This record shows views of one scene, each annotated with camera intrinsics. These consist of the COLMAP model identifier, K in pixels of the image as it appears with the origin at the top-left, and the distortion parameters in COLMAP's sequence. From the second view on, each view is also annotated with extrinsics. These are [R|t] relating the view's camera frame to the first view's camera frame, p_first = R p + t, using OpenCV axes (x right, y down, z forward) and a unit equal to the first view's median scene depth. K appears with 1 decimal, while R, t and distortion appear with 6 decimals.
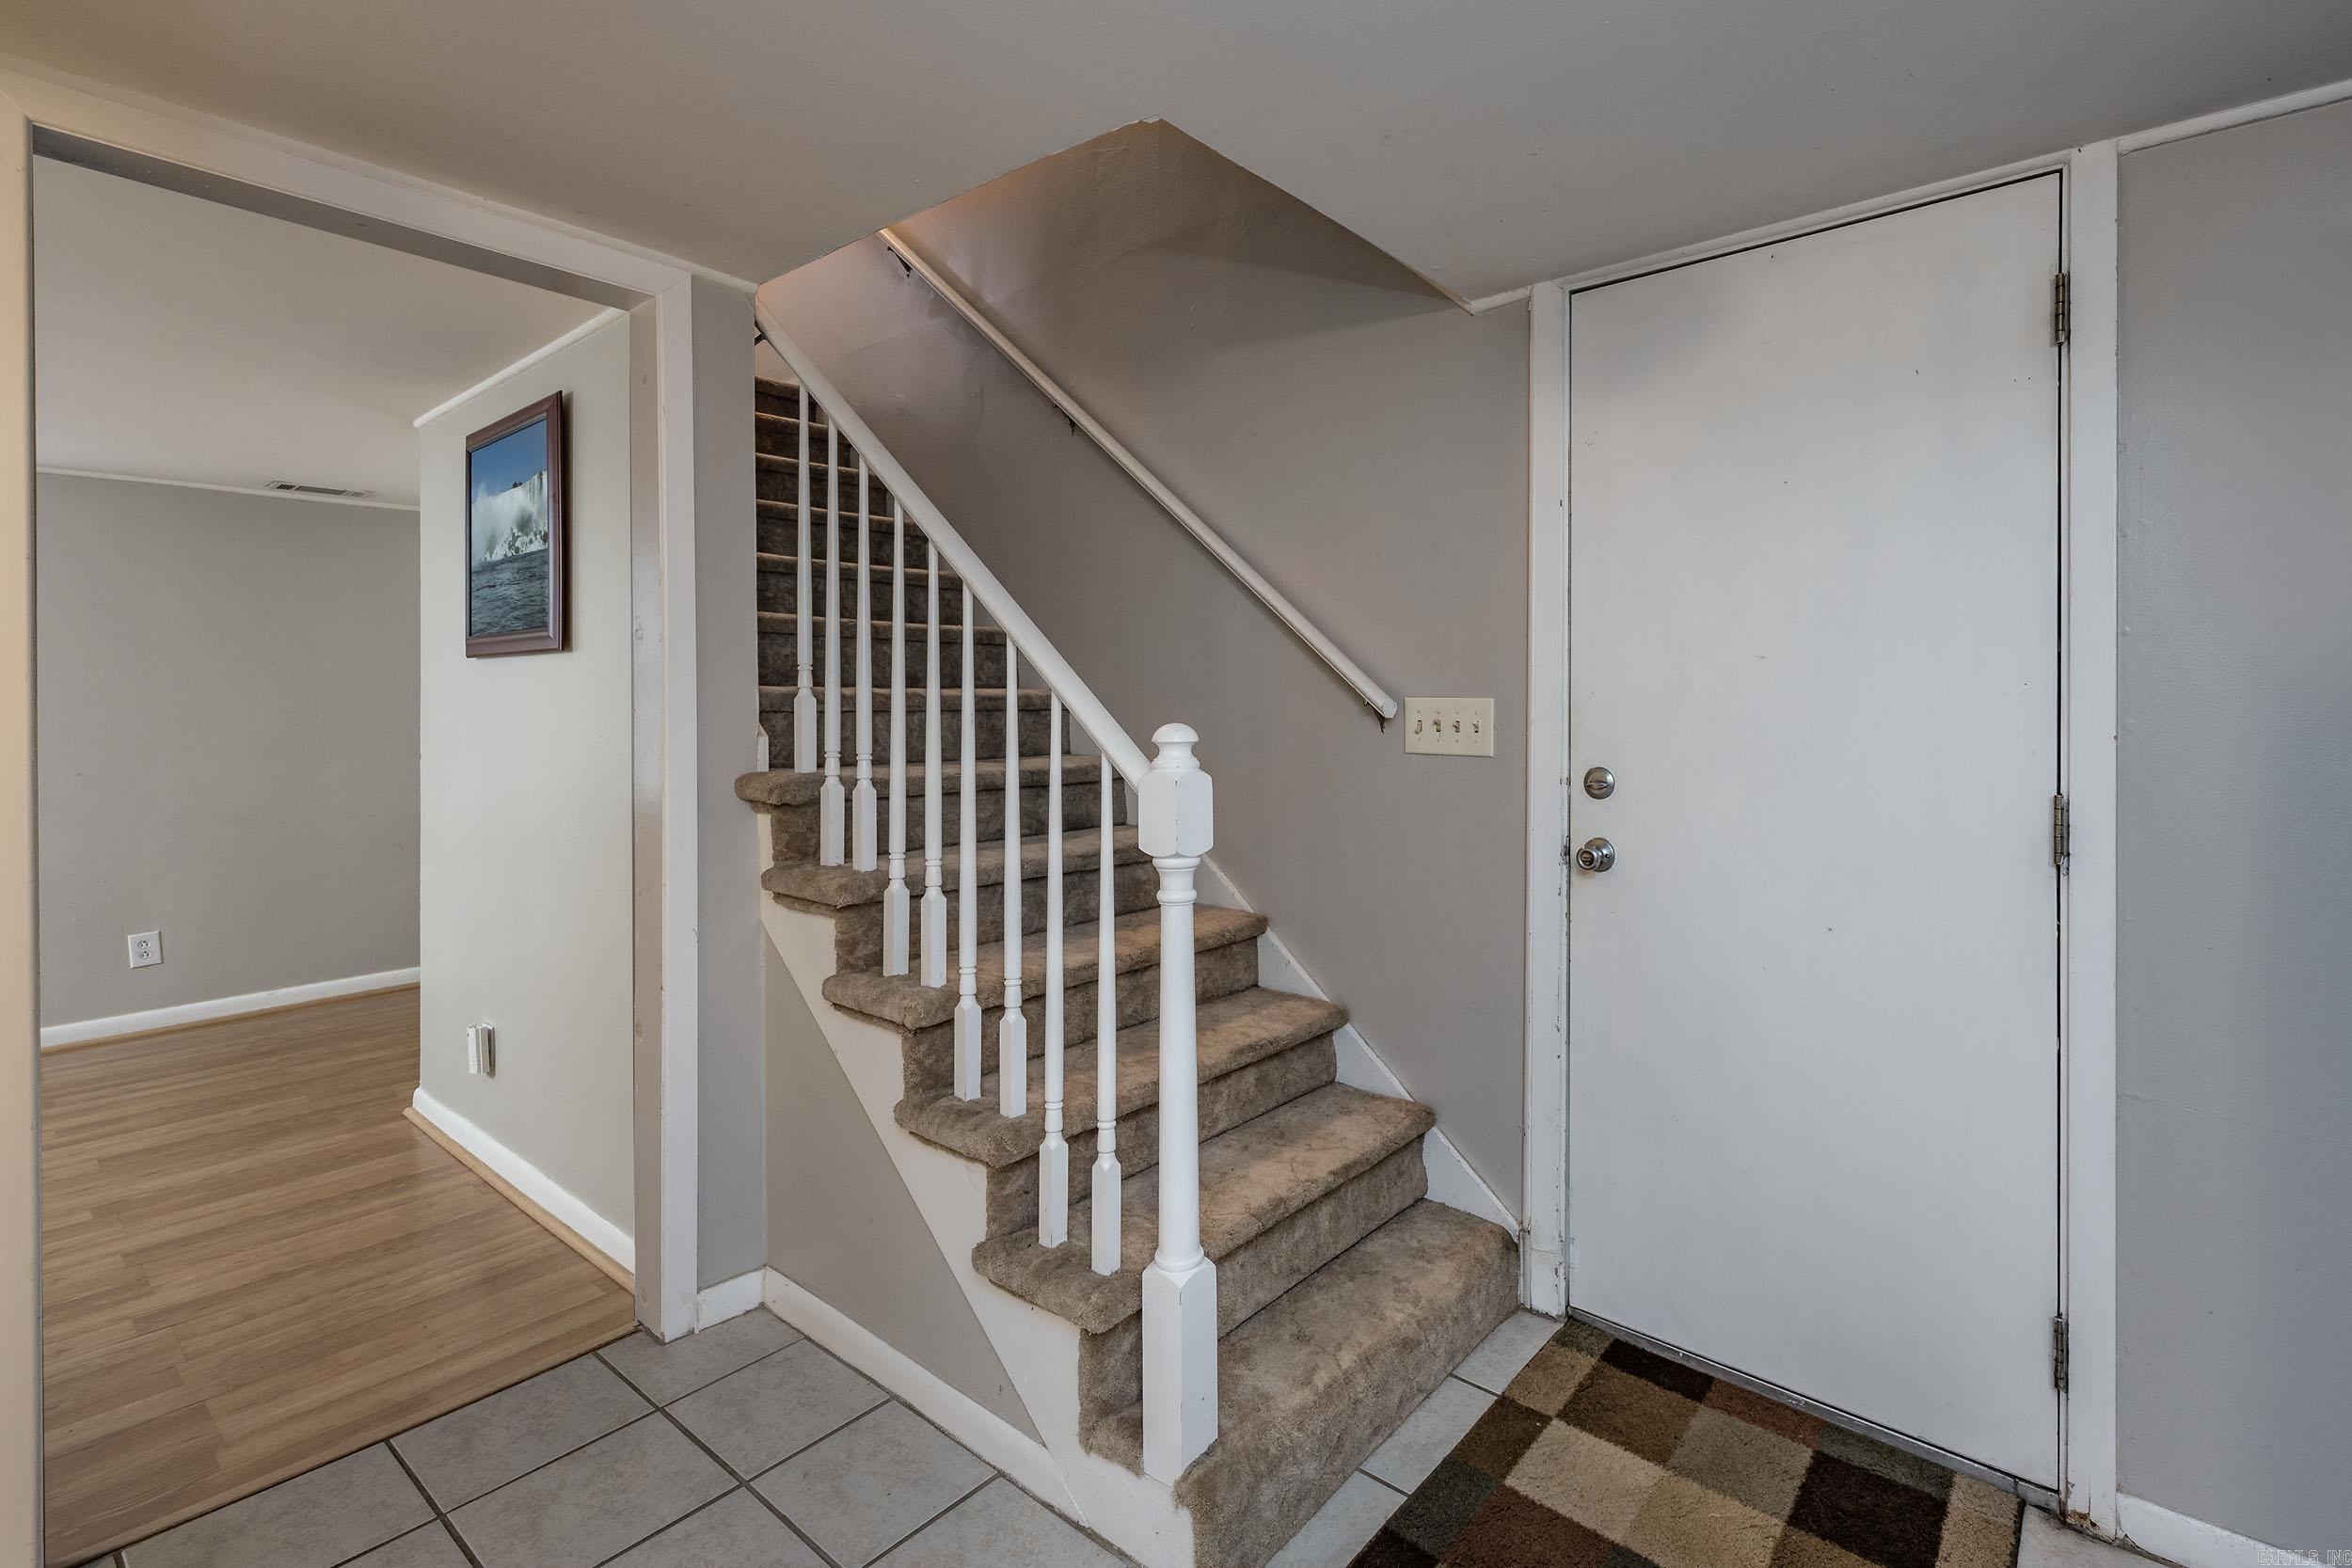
lens RADIAL K [[1036.2, 0, 1177.1], [0, 1036.2, 699.0], [0, 0, 1]] dist [-0.000955, -0.000091]
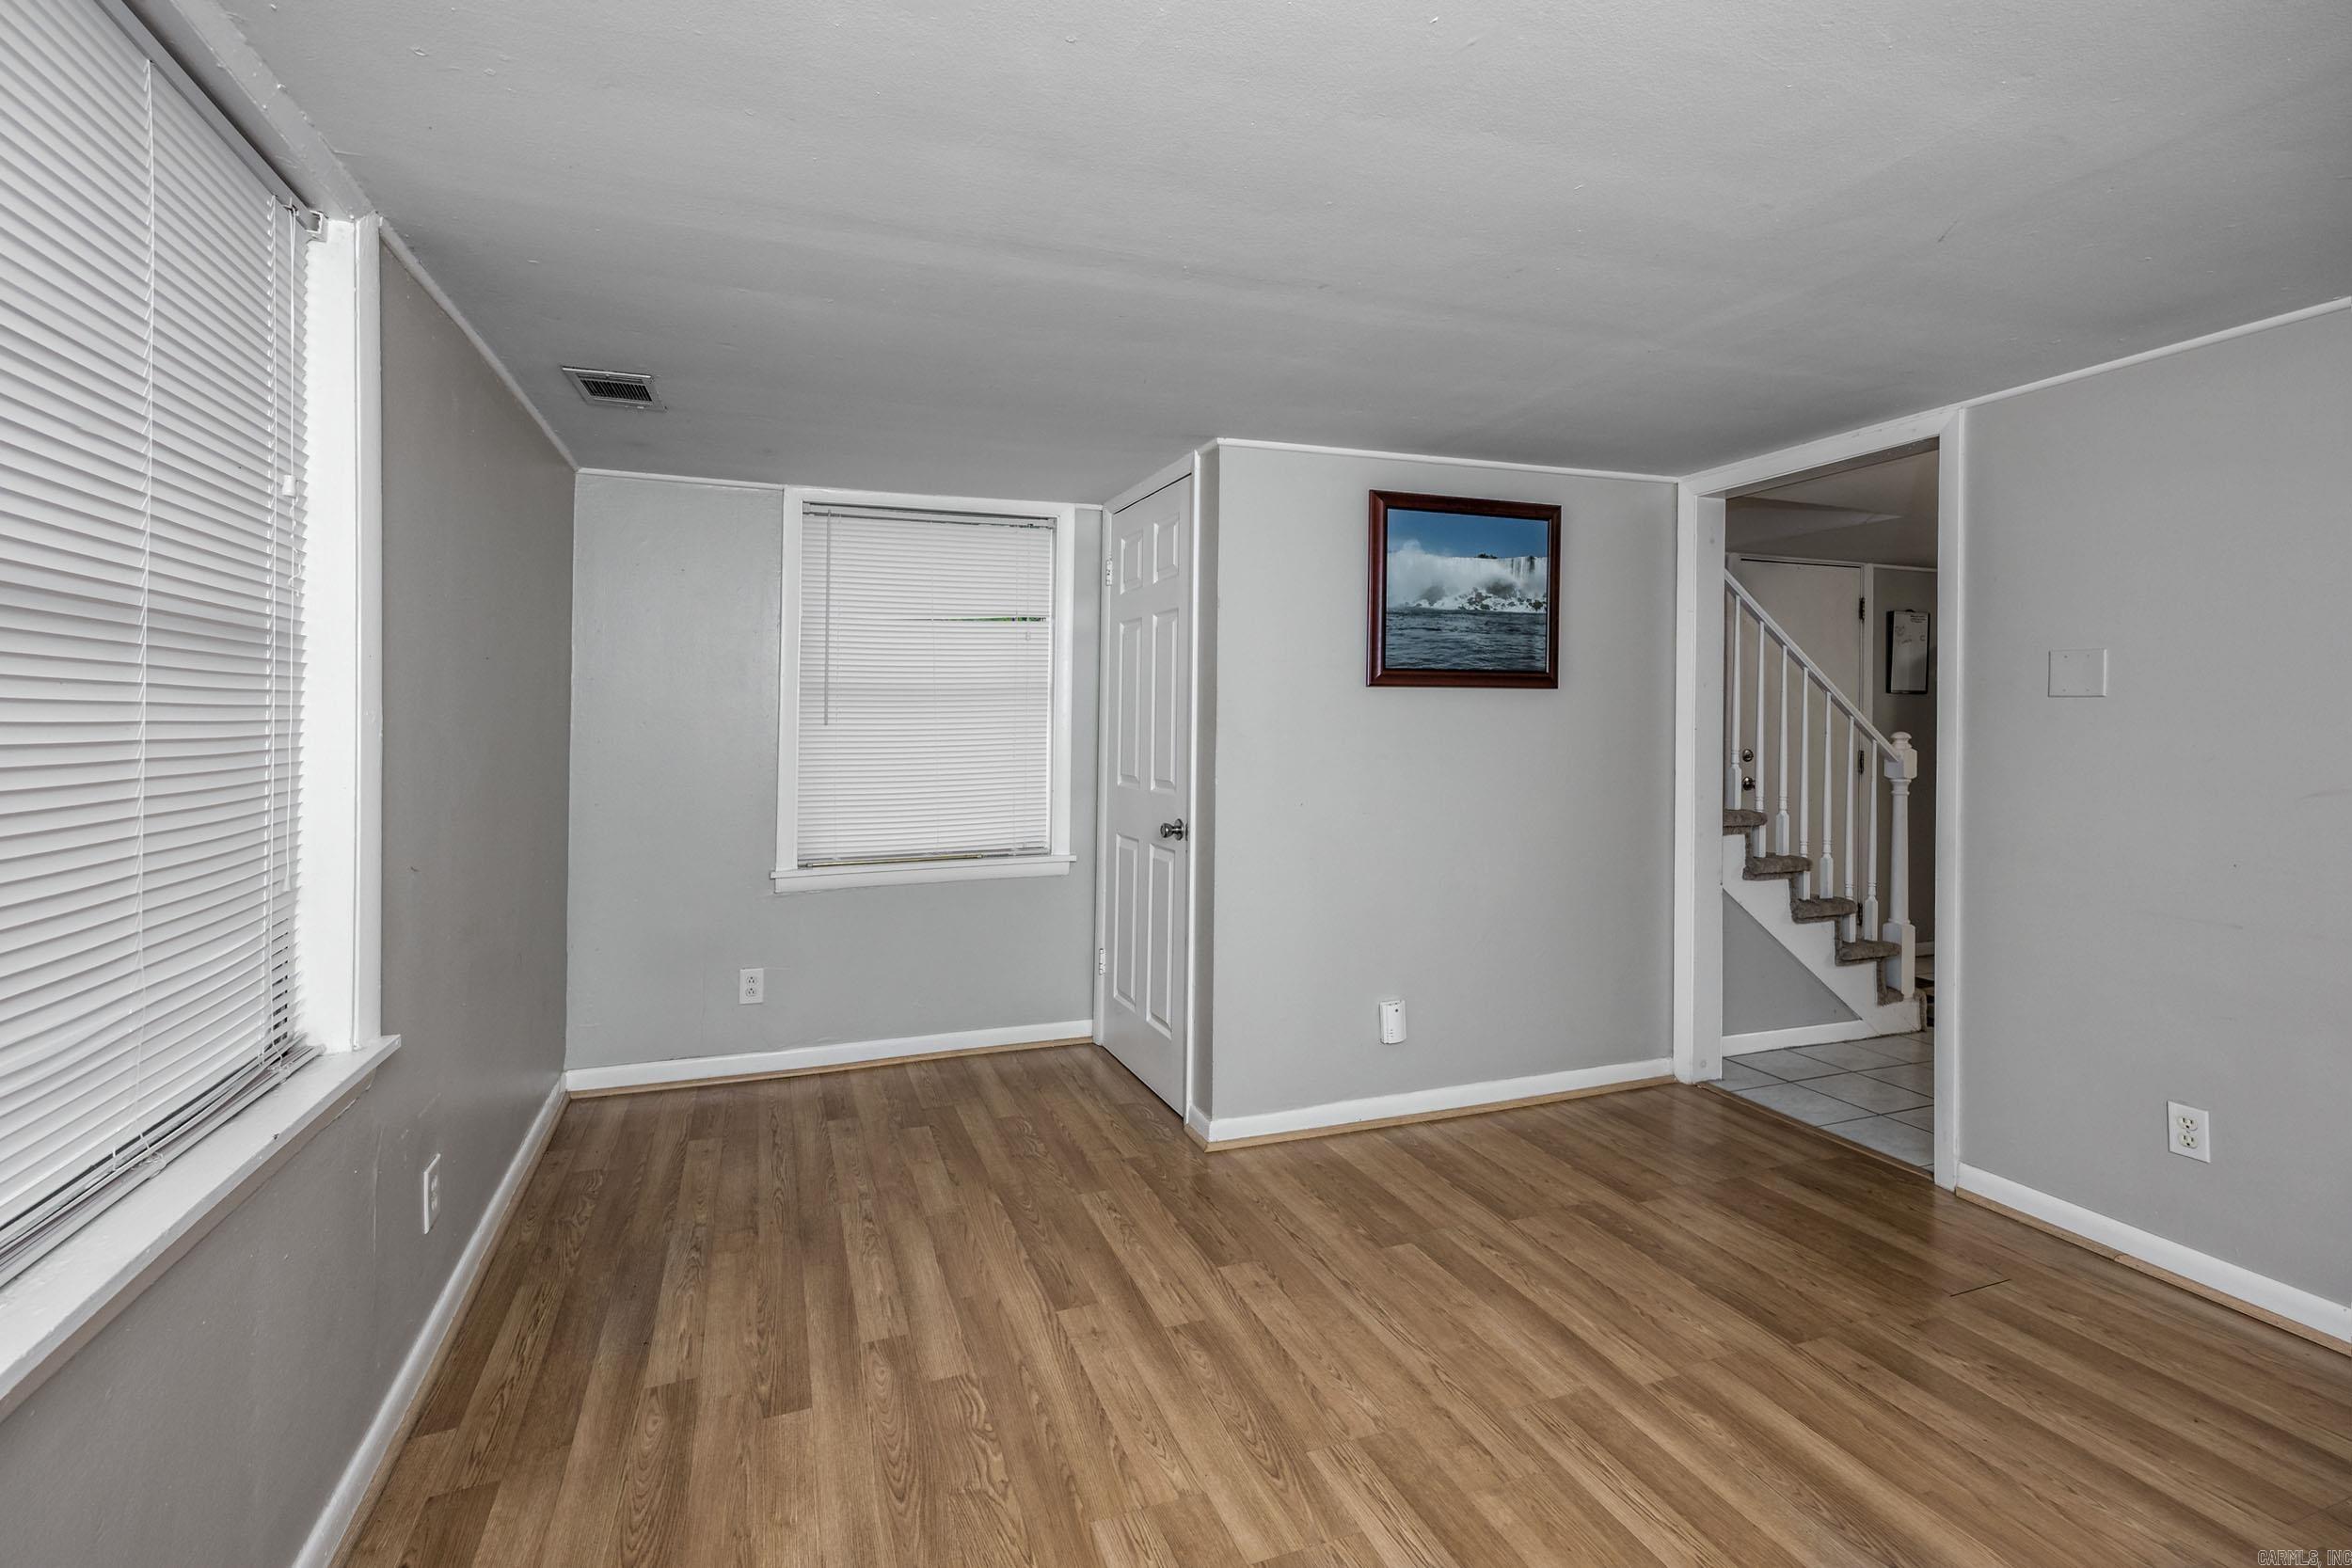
lens RADIAL K [[1027.6, 0, 1101.9], [0, 1027.6, 743.1], [0, 0, 1]] dist [0.001905, 0.000081]
pose [[0.569864, -0.010411, 0.821673, -2.083250], [0.003600, 0.999942, 0.010173, 0.011509], [-0.821731, -0.002840, 0.569869, 0.702959]]
